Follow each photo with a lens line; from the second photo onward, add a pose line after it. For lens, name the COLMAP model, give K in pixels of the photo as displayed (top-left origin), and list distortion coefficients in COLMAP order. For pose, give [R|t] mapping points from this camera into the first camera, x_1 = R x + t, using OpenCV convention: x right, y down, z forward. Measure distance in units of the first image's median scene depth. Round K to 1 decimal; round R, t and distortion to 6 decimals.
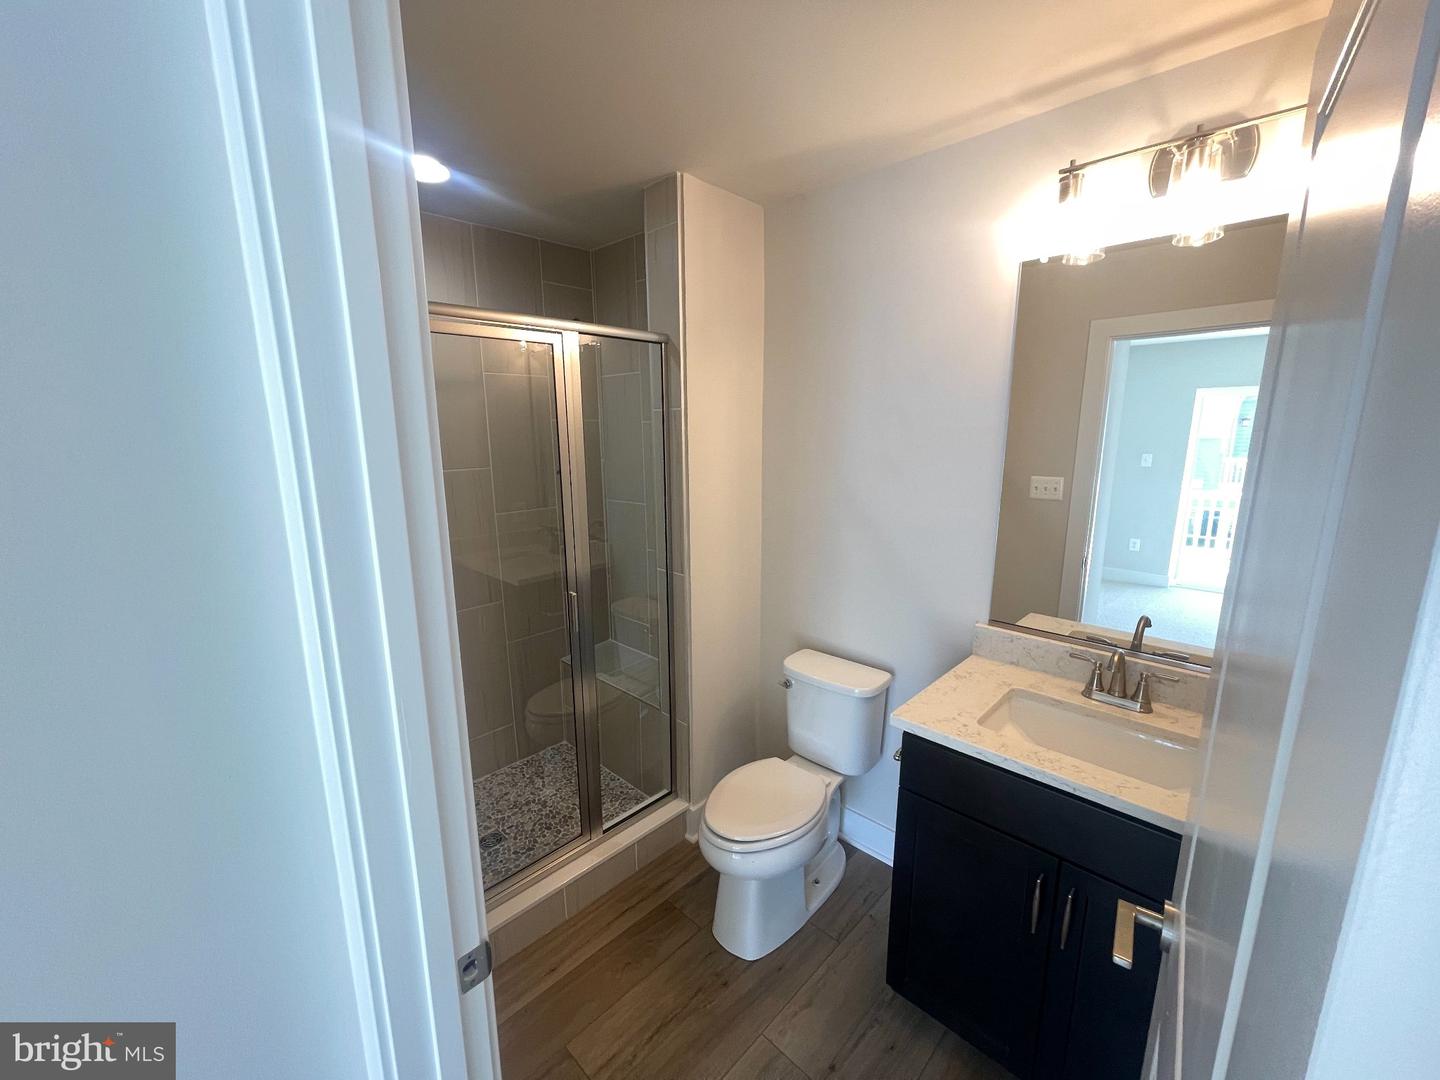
lens RADIAL K [[579.3, 0, 718.1], [0, 579.3, 538.7], [0, 0, 1]] dist [-0.003881, -0.000369]
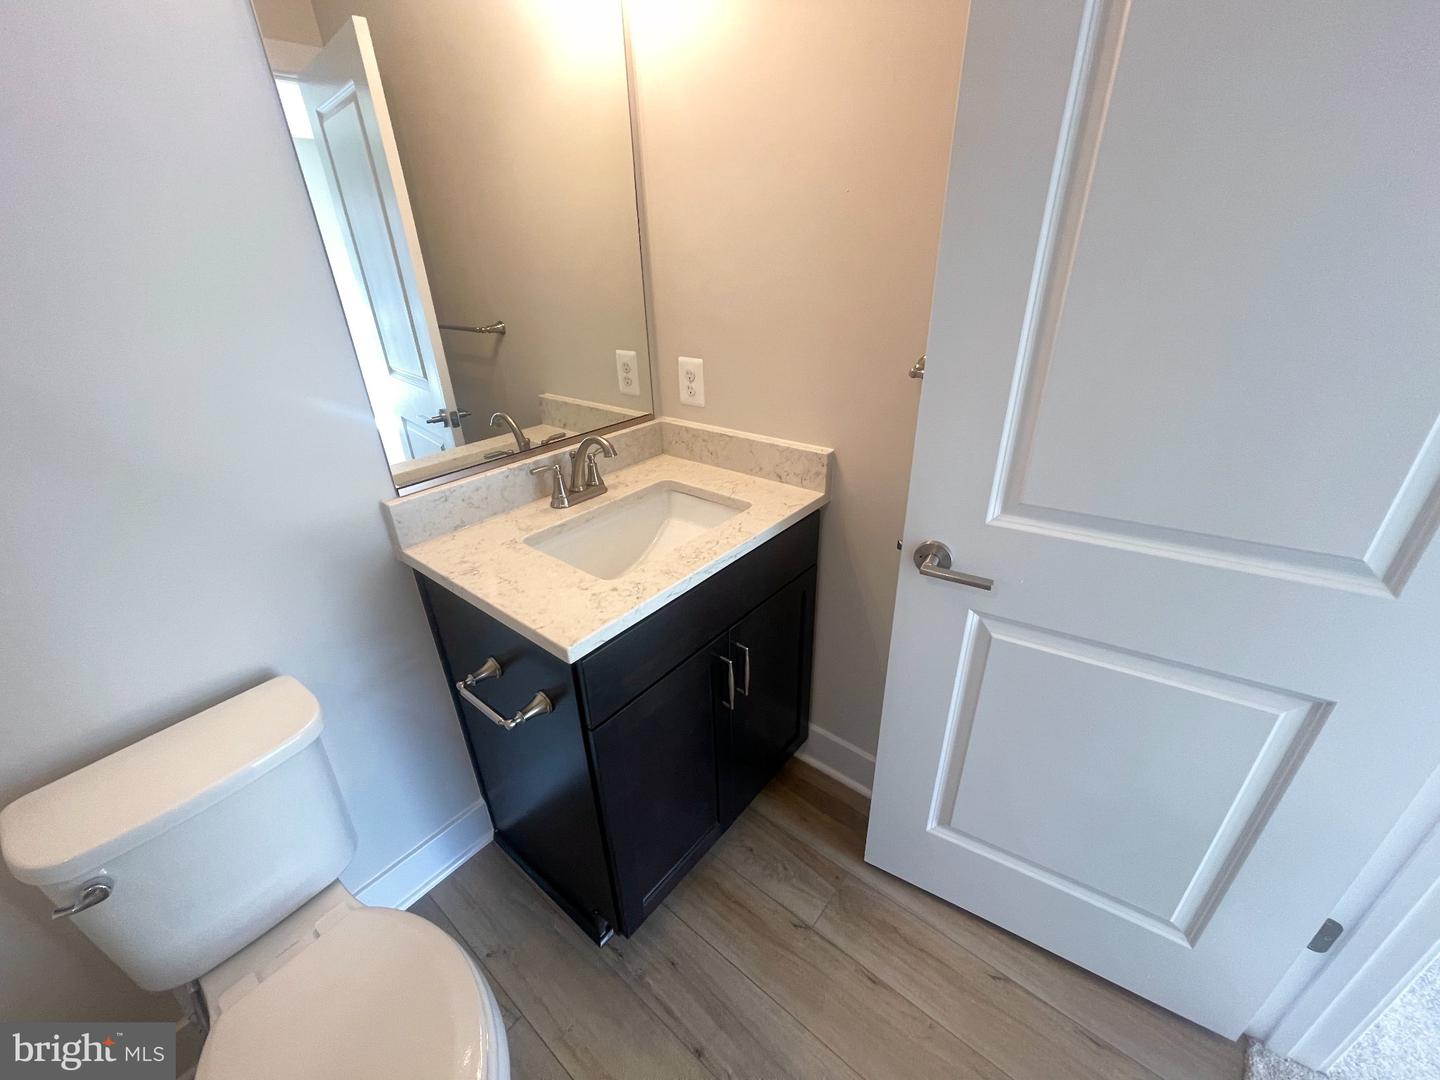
lens RADIAL K [[579.3, 0, 724.9], [0, 579.3, 542.5], [0, 0, 1]] dist [-0.003881, -0.000369]
pose [[-0.094730, -0.440297, 0.892841, -0.149617], [0.209283, 0.868023, 0.450263, -0.019103], [-0.973256, 0.229509, 0.009919, 0.596403]]
